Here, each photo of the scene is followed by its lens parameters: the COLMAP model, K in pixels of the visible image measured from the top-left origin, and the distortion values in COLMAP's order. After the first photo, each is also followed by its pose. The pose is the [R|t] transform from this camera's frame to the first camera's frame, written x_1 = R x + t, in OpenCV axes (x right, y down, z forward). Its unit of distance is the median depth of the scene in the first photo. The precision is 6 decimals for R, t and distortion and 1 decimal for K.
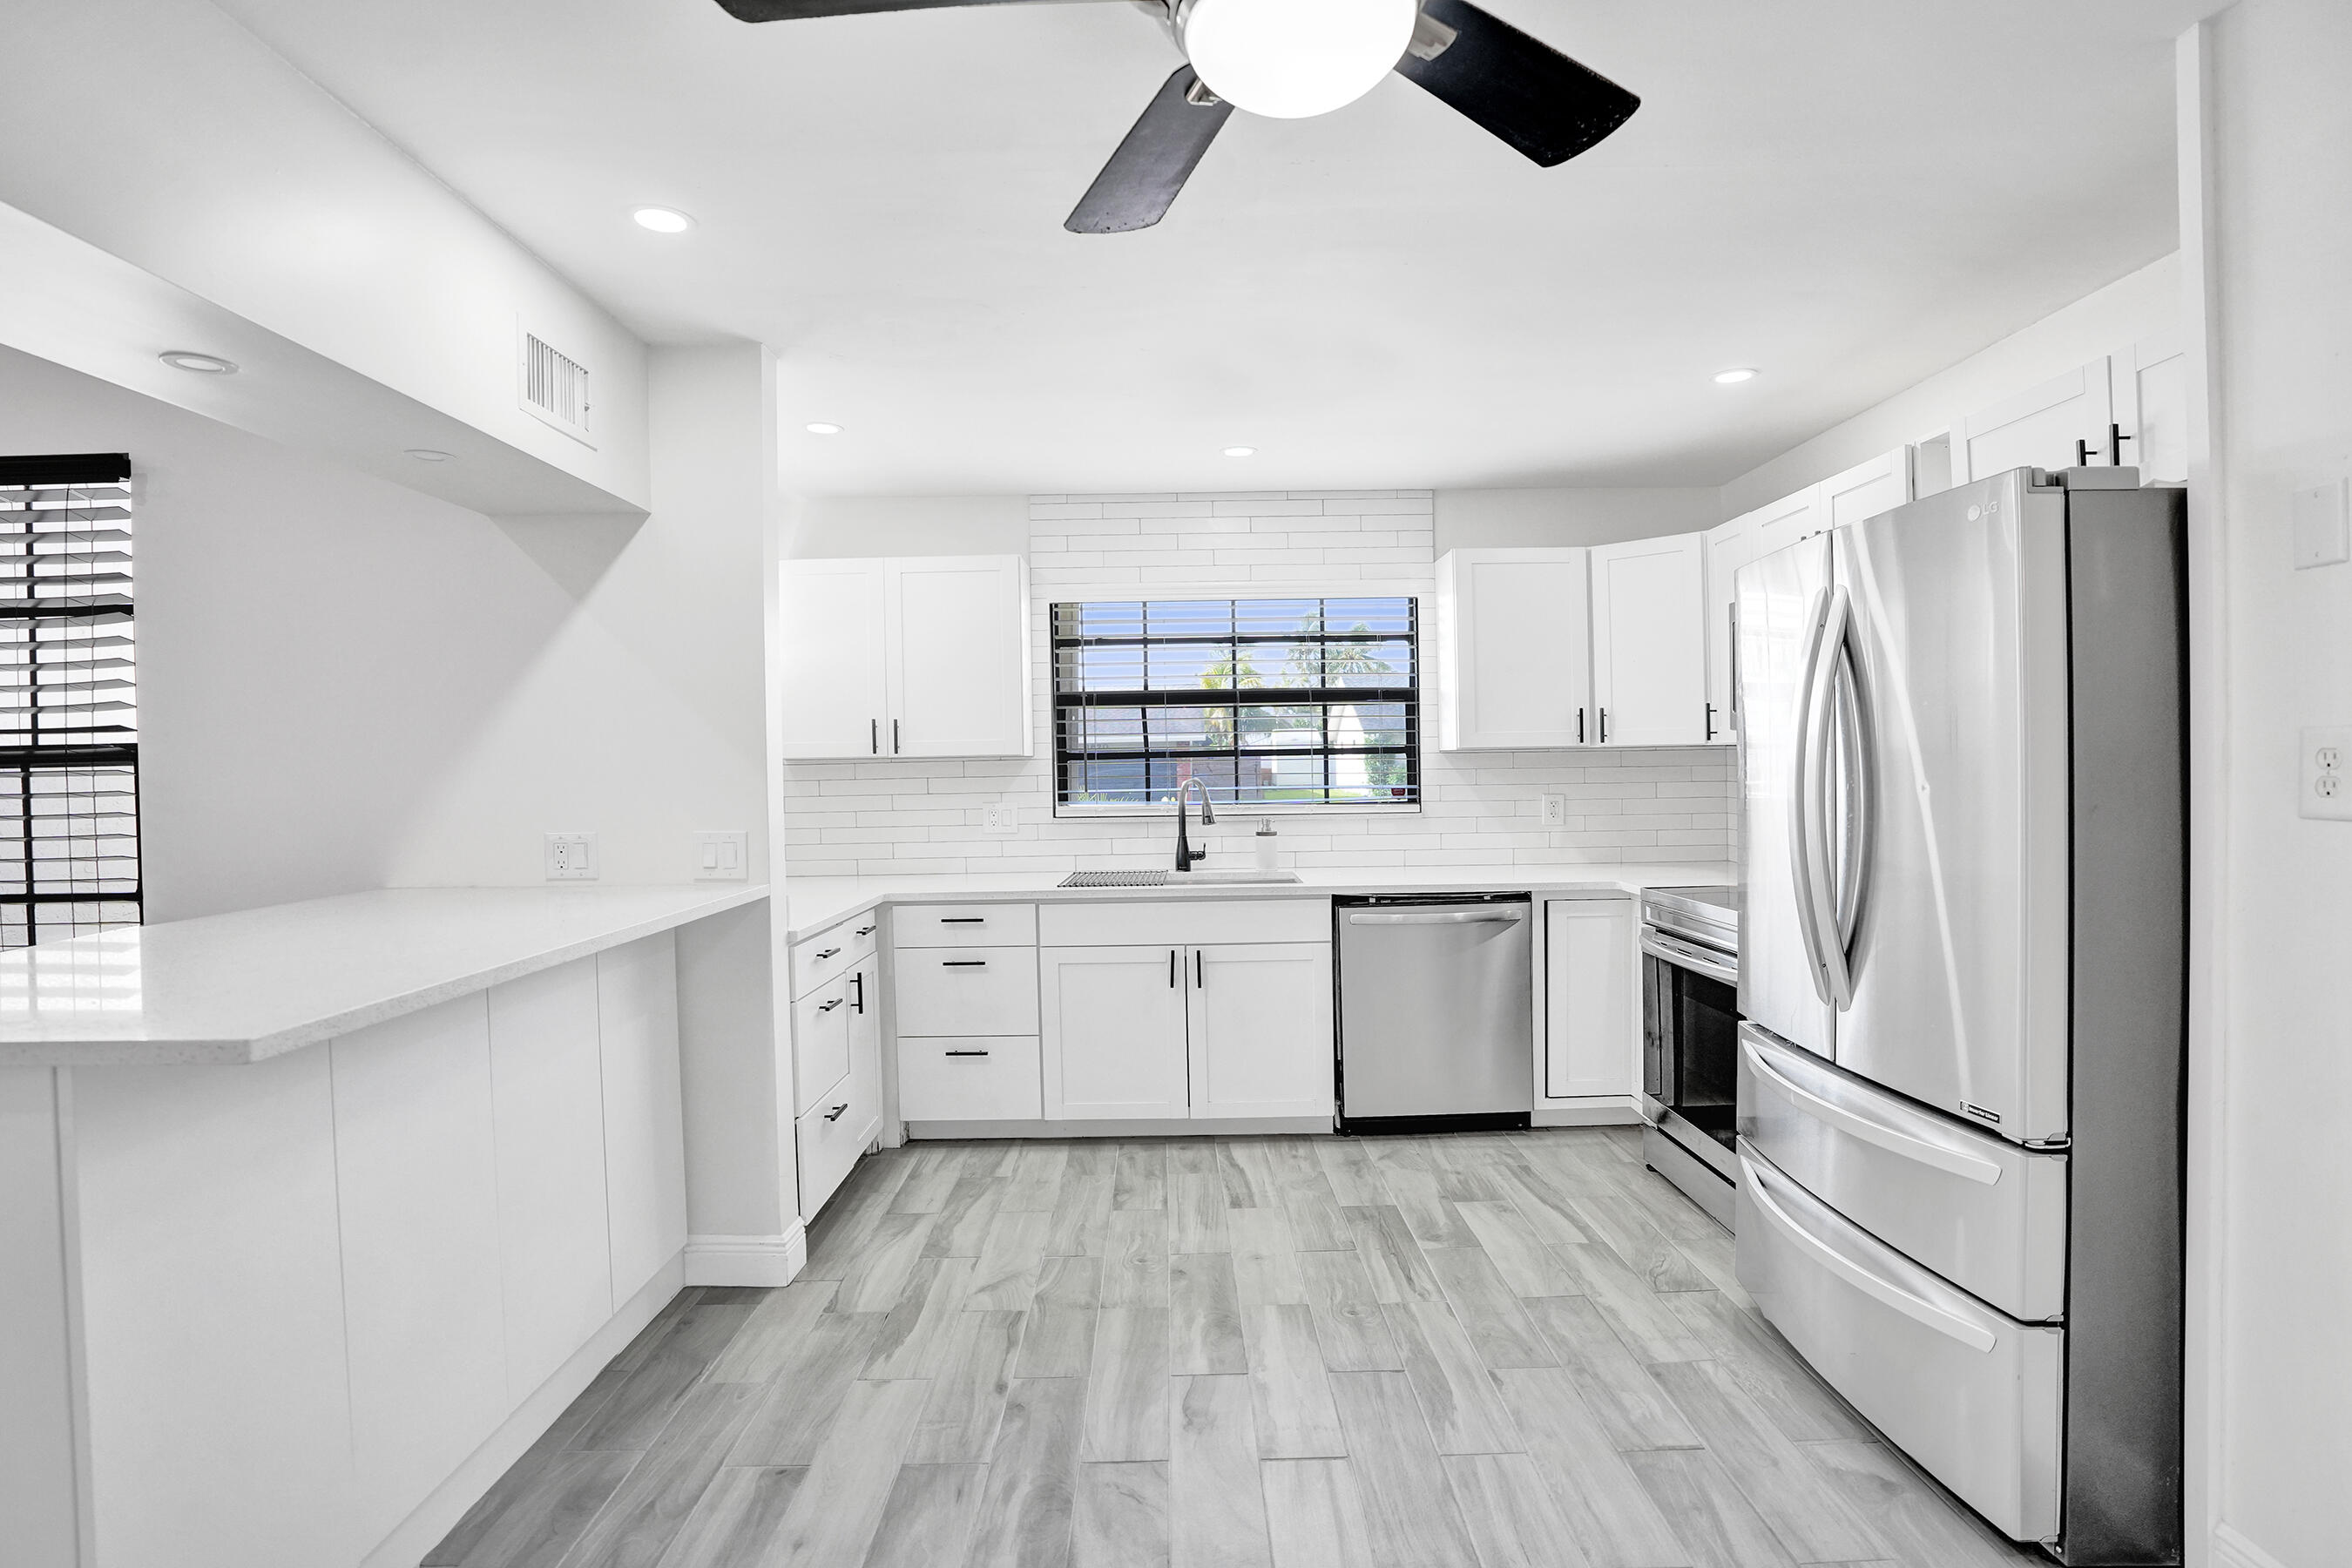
lens RADIAL K [[1214.1, 0, 1179.2], [0, 1214.1, 787.3], [0, 0, 1]] dist [-0.074024, 0.027214]
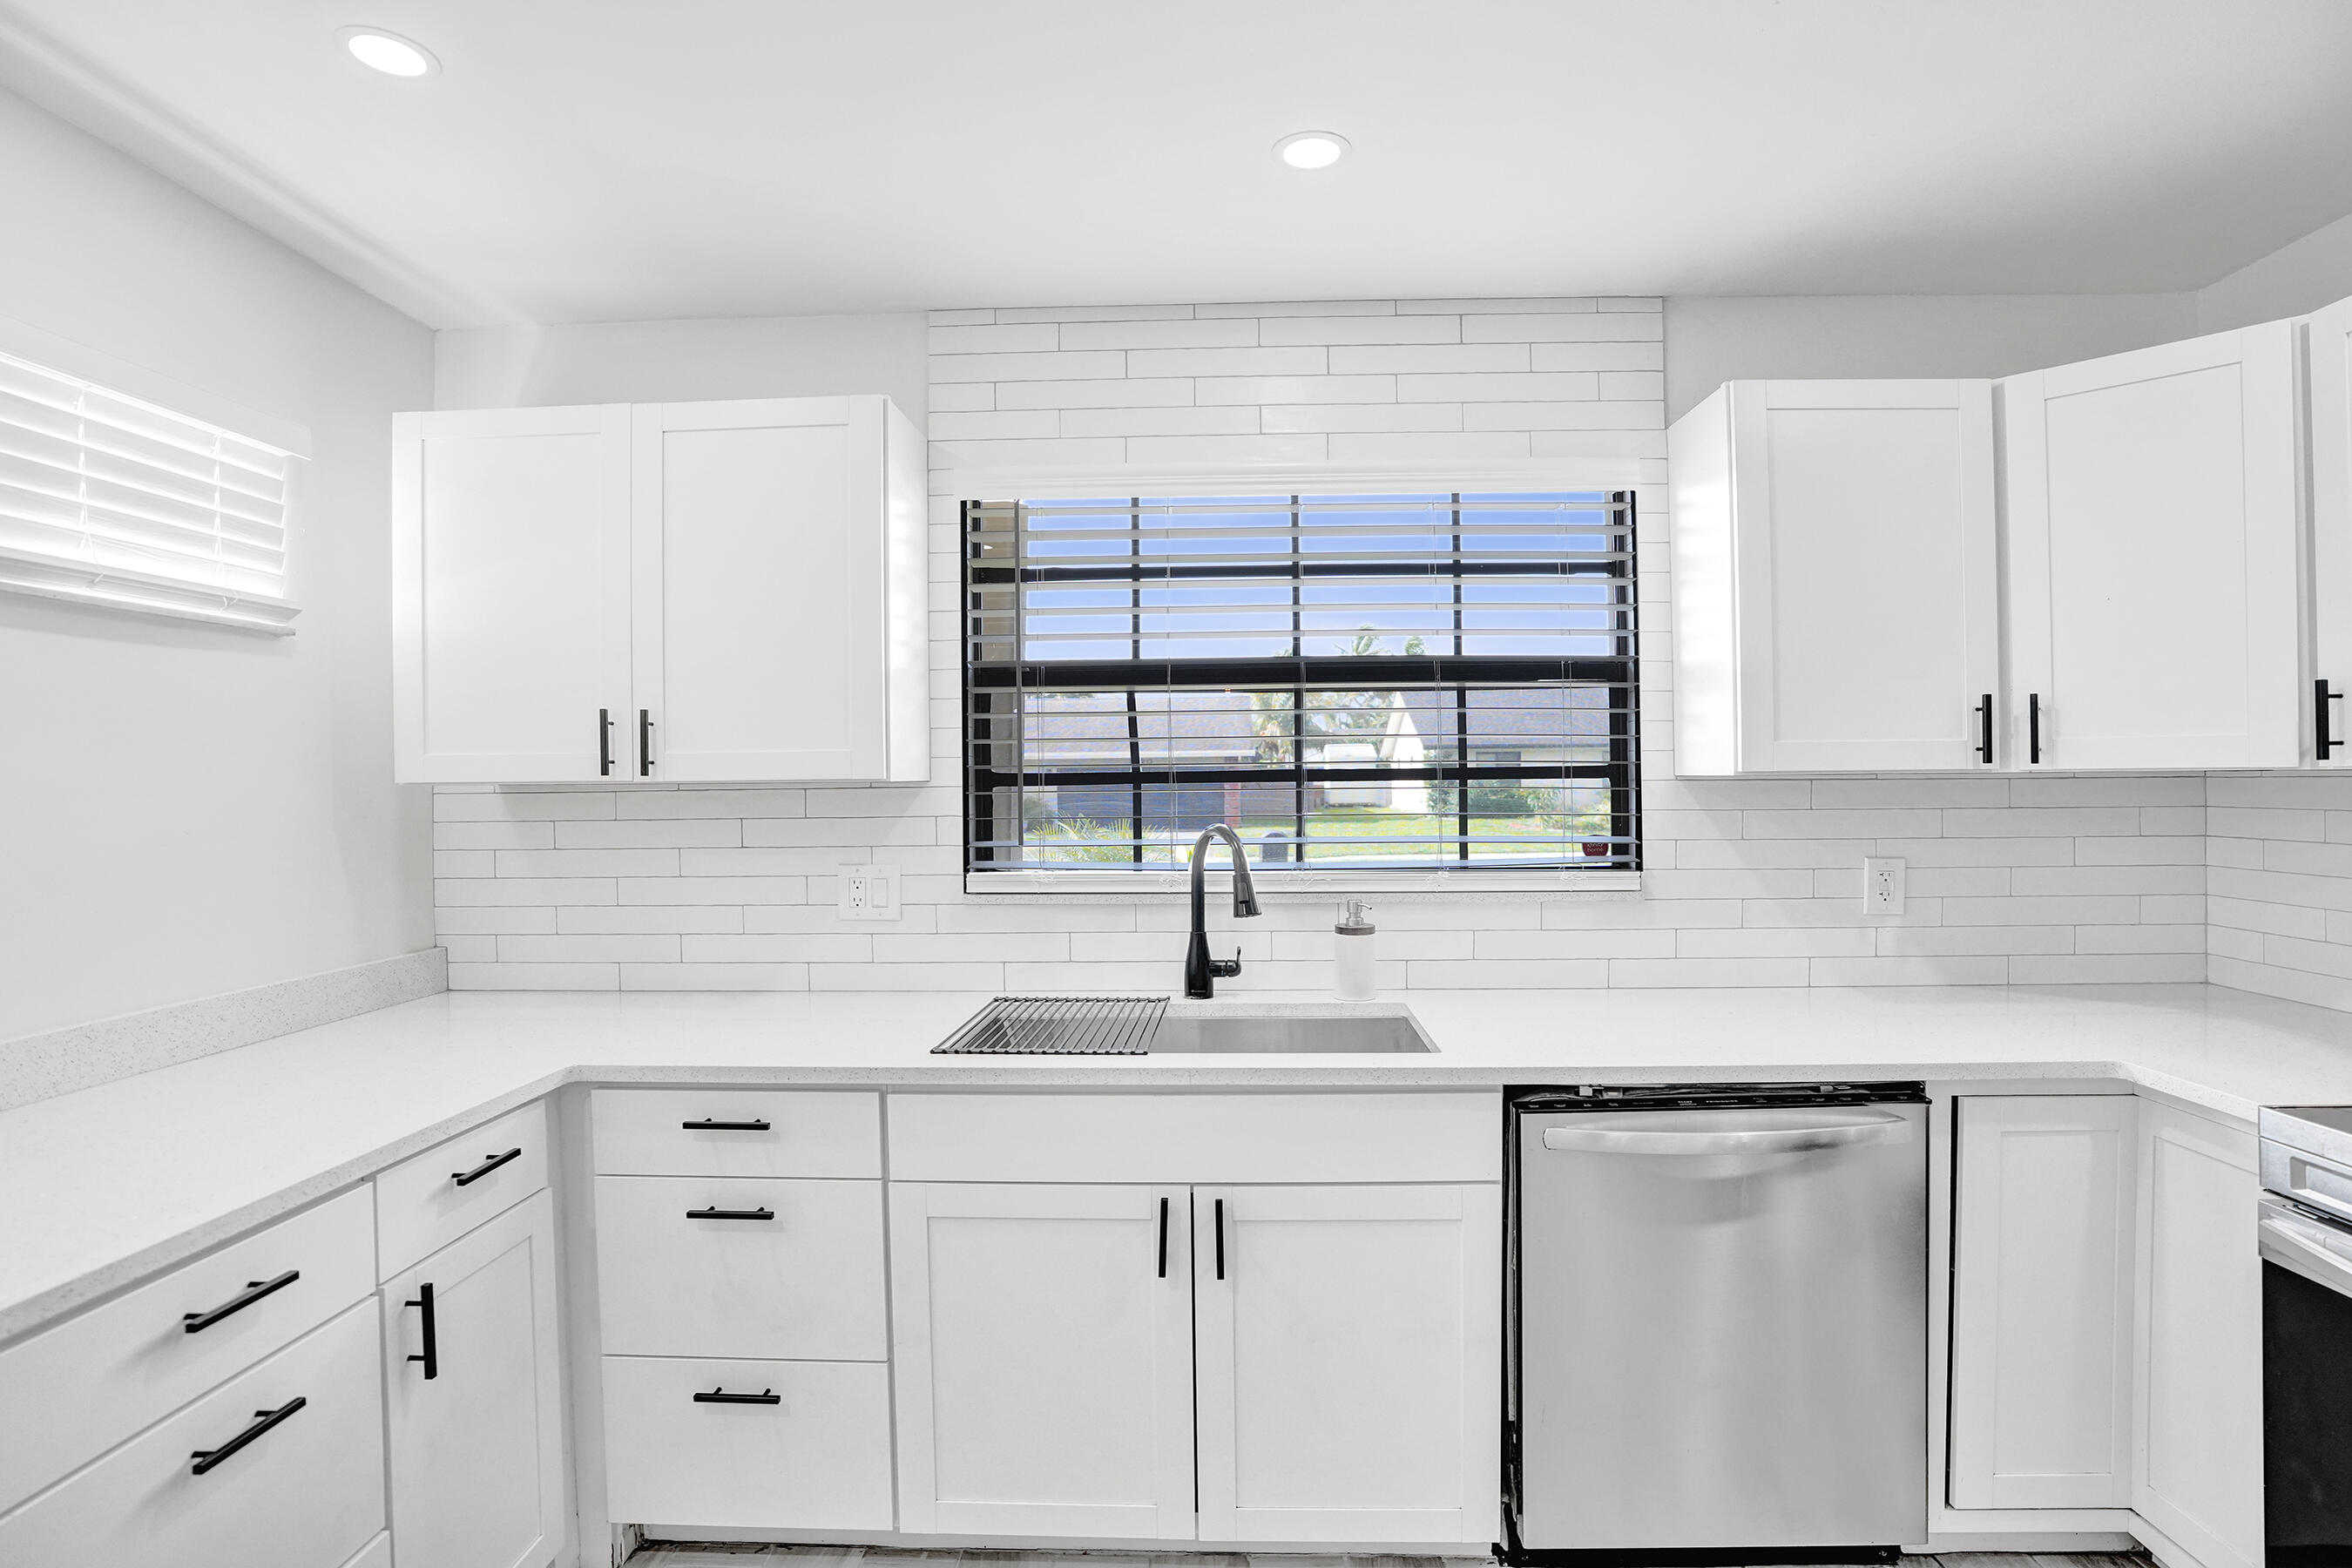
lens RADIAL K [[1214.1, 0, 1179.2], [0, 1214.1, 787.3], [0, 0, 1]] dist [-0.074024, 0.027214]
pose [[0.999147, 0.008386, -0.040445, 0.017701], [-0.008693, 0.999935, -0.007436, -0.021504], [0.040380, 0.007781, 0.999154, 0.522742]]
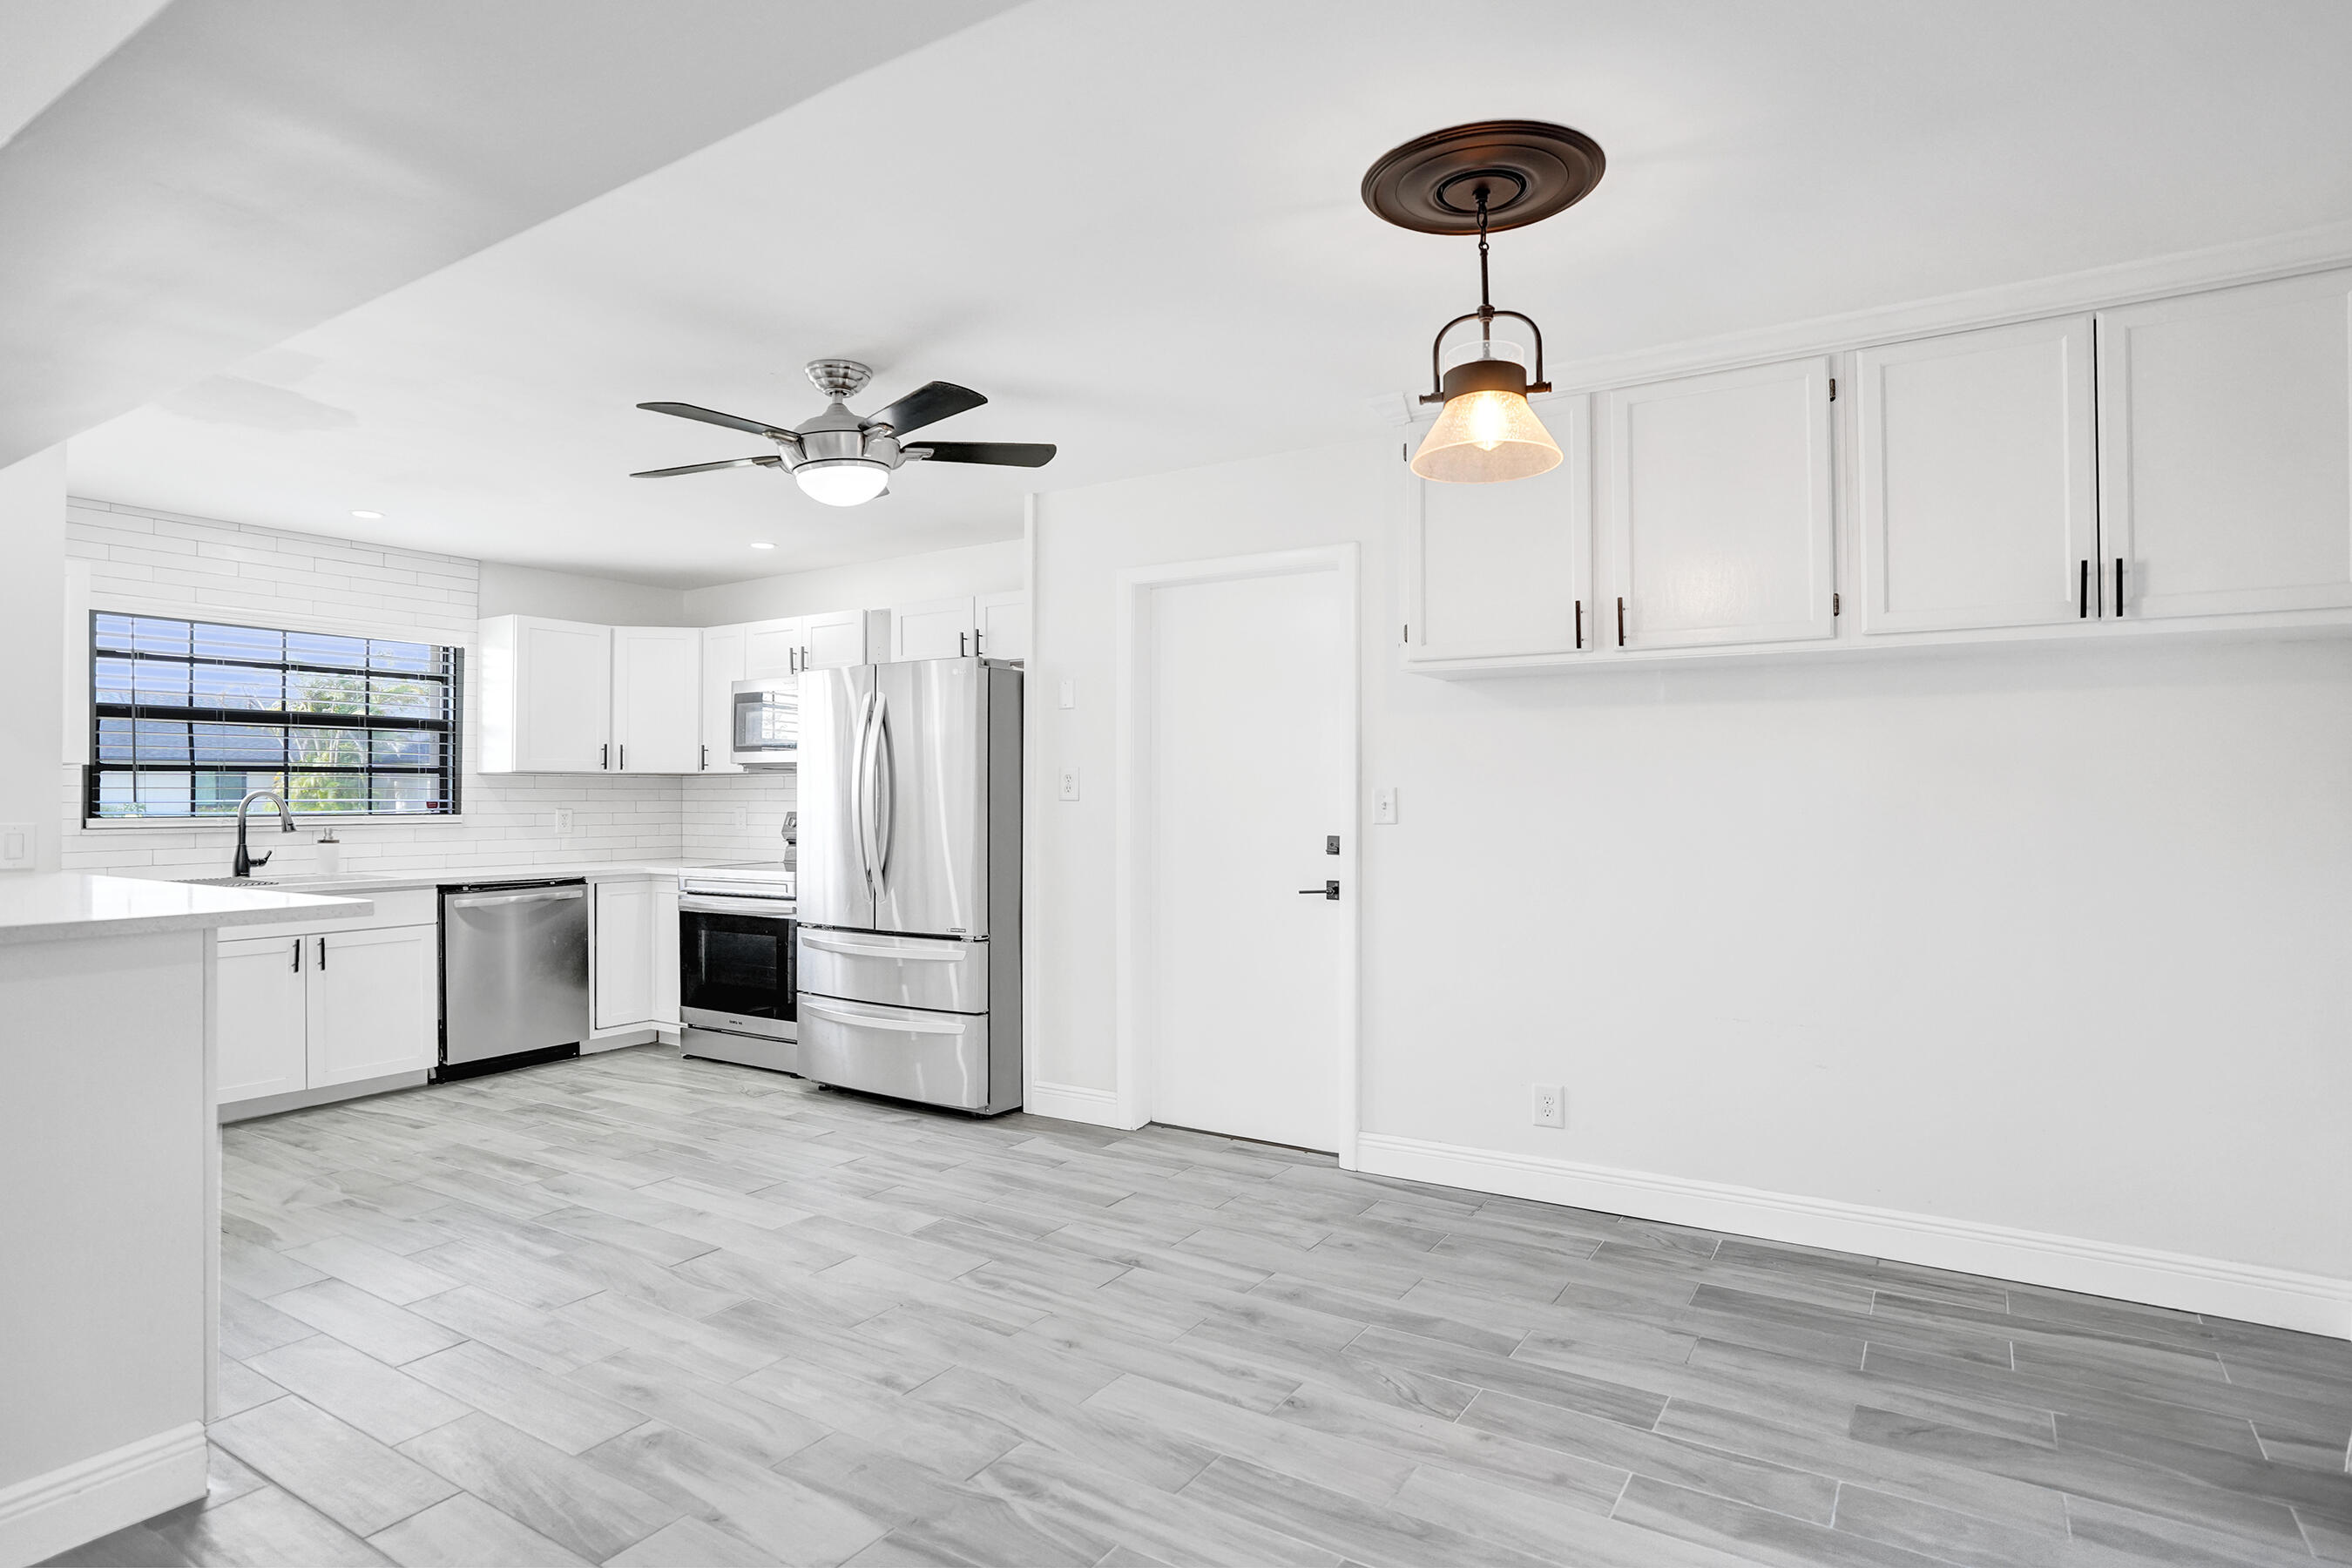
lens RADIAL K [[1254.7, 0, 1176.3], [0, 1254.7, 794.3], [0, 0, 1]] dist [-0.057972, 0.031279]
pose [[0.540828, 0.016783, 0.840966, -0.519843], [0.008100, 0.999651, -0.025159, 0.033043], [-0.841094, 0.020418, 0.540503, -0.311319]]
